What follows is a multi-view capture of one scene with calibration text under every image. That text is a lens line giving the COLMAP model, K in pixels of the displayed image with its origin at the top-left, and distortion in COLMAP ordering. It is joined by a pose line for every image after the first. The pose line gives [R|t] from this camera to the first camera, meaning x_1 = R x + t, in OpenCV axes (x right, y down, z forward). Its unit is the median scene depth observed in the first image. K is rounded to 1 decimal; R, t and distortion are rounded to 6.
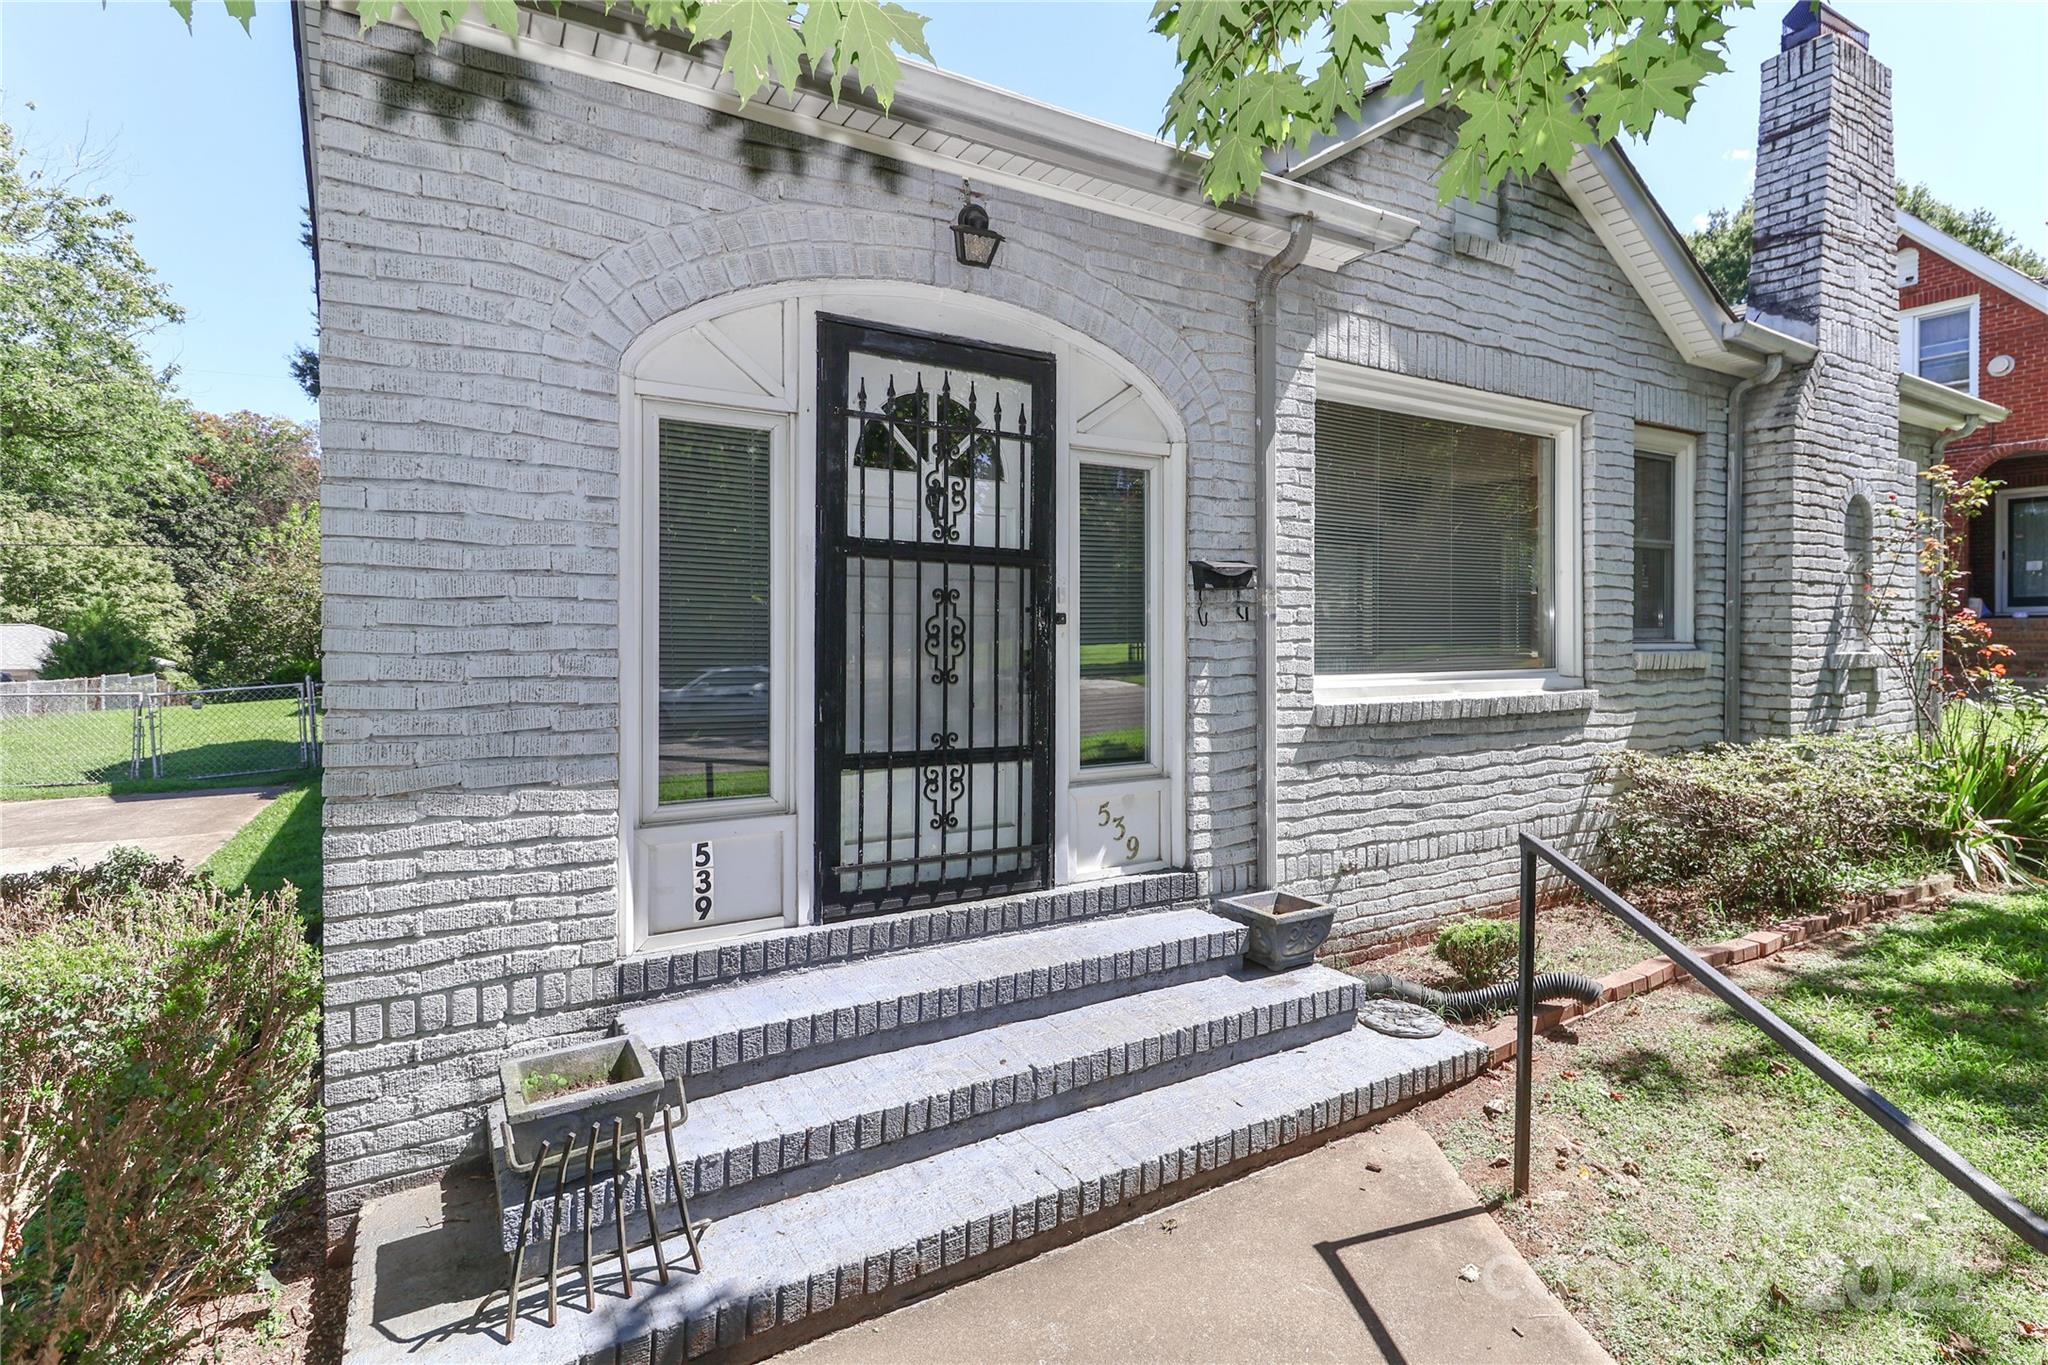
lens RADIAL K [[1012.7, 0, 1022.3], [0, 1012.7, 667.2], [0, 0, 1]] dist [0.006099, -0.000319]
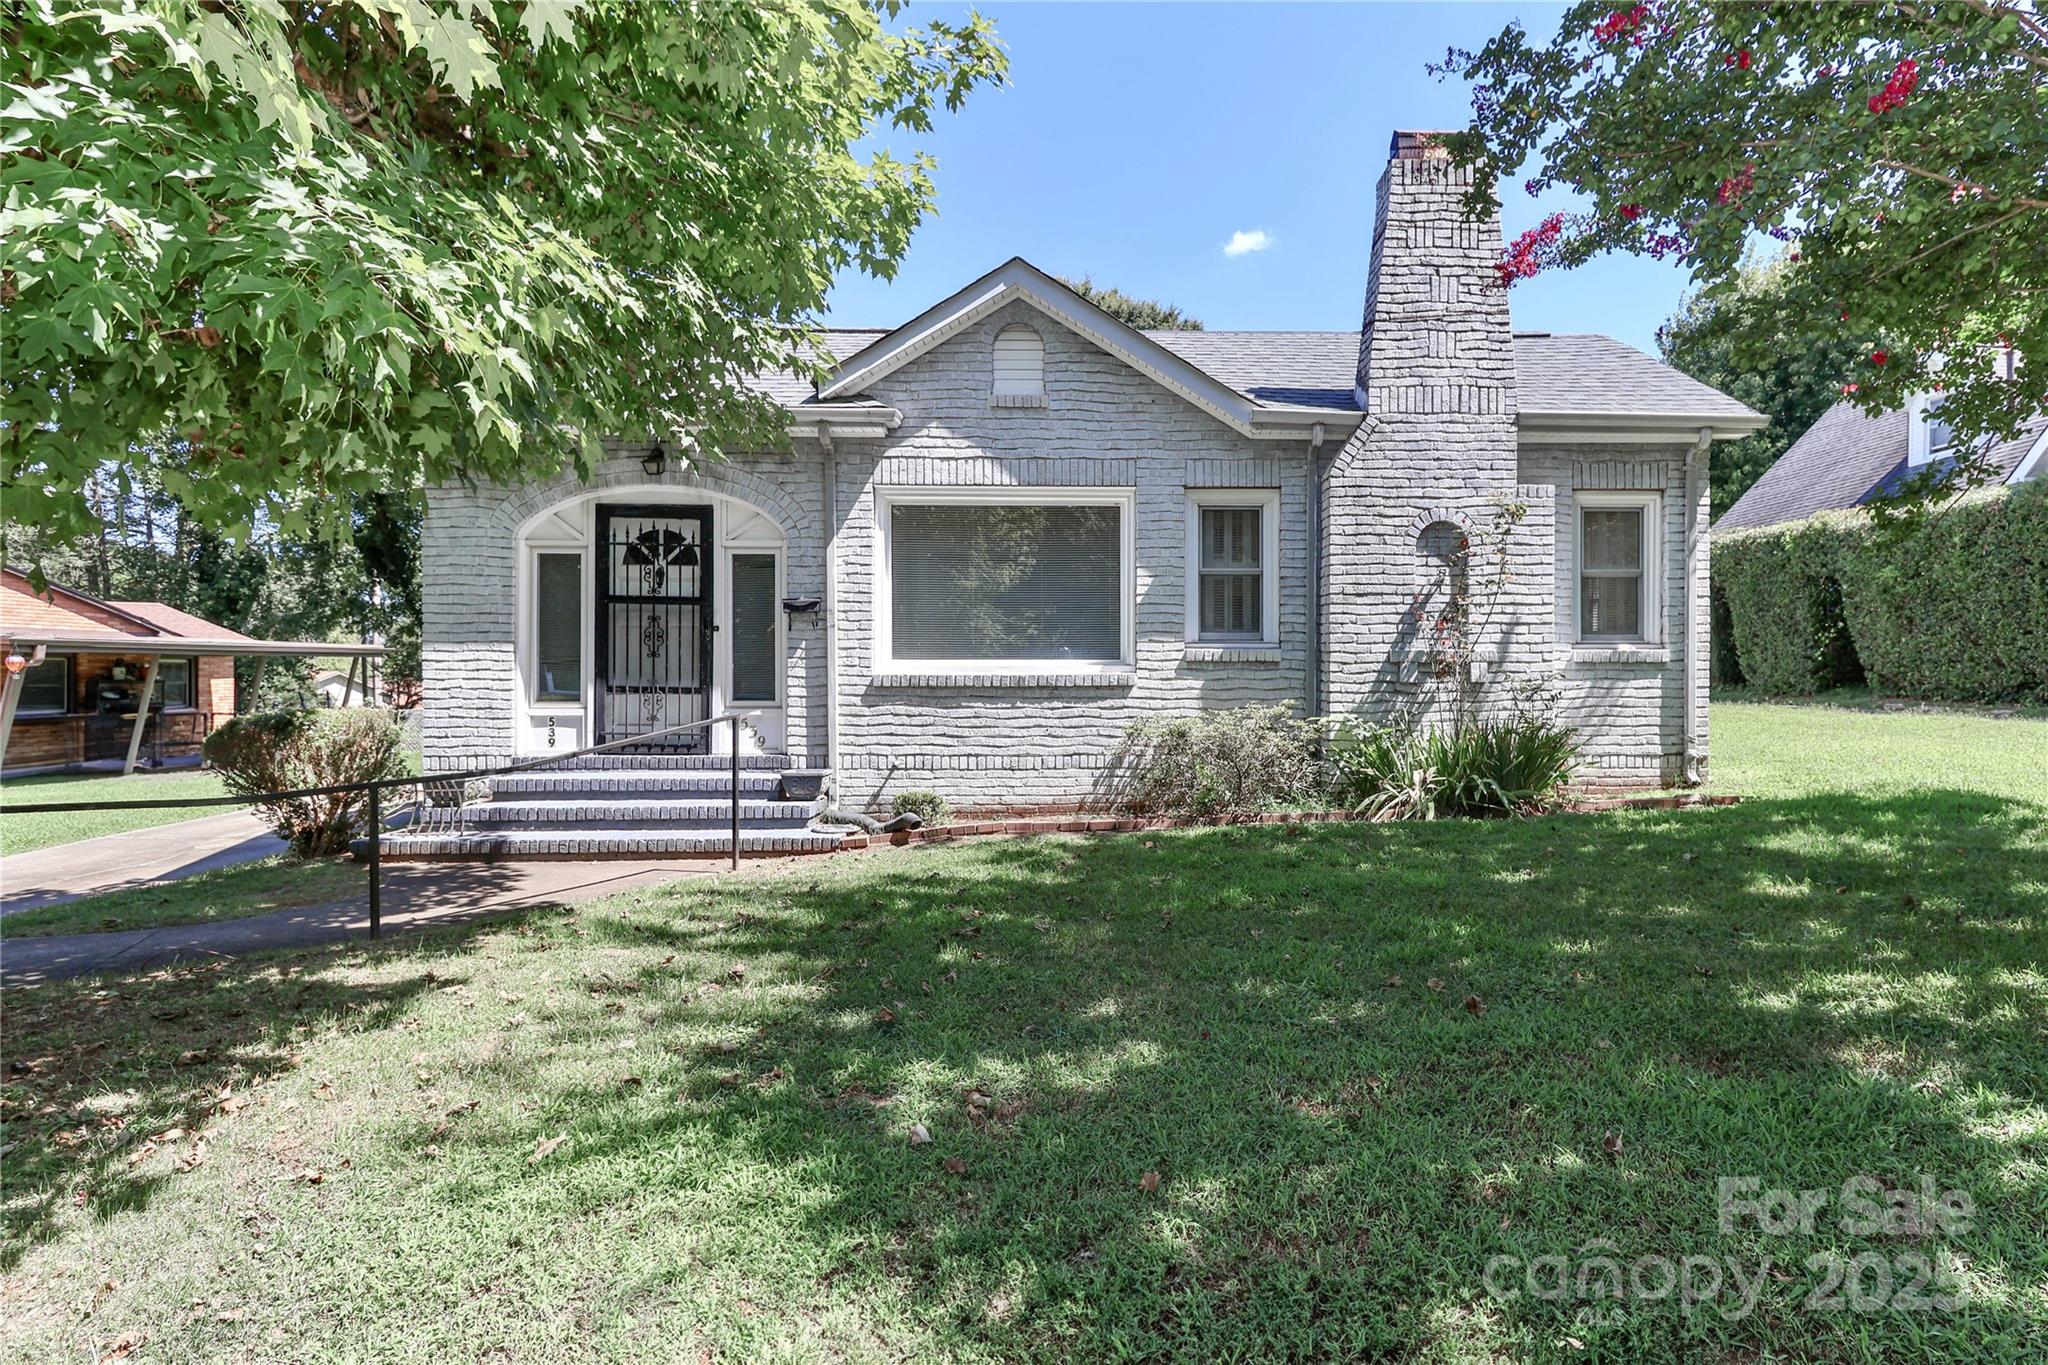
lens RADIAL K [[1012.7, 0, 1035.9], [0, 1012.7, 679.5], [0, 0, 1]] dist [0.006099, -0.000319]
pose [[0.863225, 0.002668, -0.504813, 1.410673], [-0.017256, 0.999558, -0.024226, 0.083092], [0.504525, 0.029623, 0.862889, -0.412798]]
